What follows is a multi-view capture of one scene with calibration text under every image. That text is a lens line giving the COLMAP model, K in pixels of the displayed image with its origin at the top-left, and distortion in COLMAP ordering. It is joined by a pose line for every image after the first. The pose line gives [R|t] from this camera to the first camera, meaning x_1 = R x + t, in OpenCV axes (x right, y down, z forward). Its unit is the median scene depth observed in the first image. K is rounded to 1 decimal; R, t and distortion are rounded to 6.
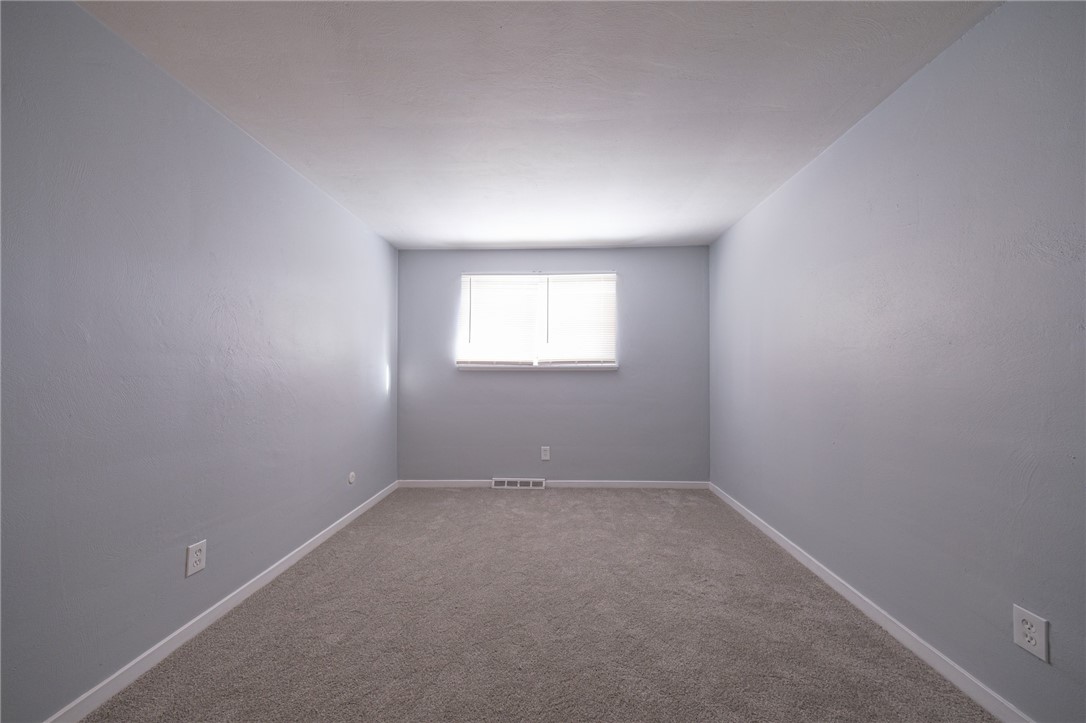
lens RADIAL K [[371.4, 0, 543.0], [0, 371.4, 361.5], [0, 0, 1]] dist [0.000870, -0.000171]
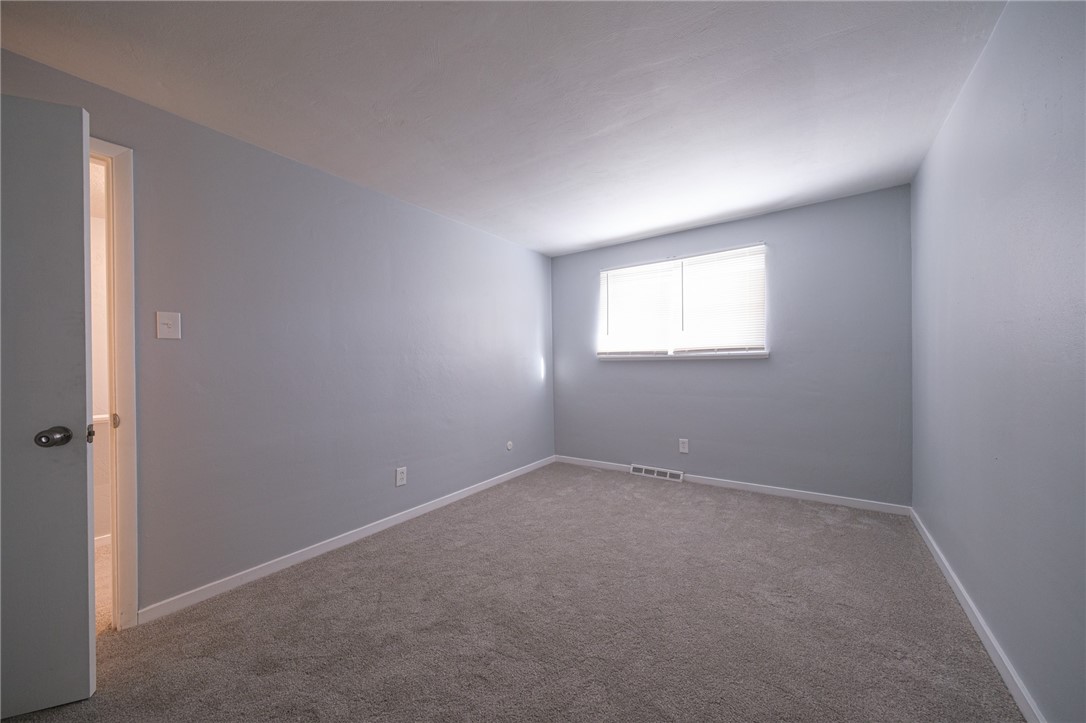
lens RADIAL K [[396.7, 0, 543.0], [0, 396.7, 361.5], [0, 0, 1]] dist [0.000734, -0.000241]
pose [[0.830163, -0.013769, -0.557351, 0.289383], [0.029315, 0.999390, 0.018976, -0.000959], [0.556750, -0.032092, 0.830060, -0.051486]]
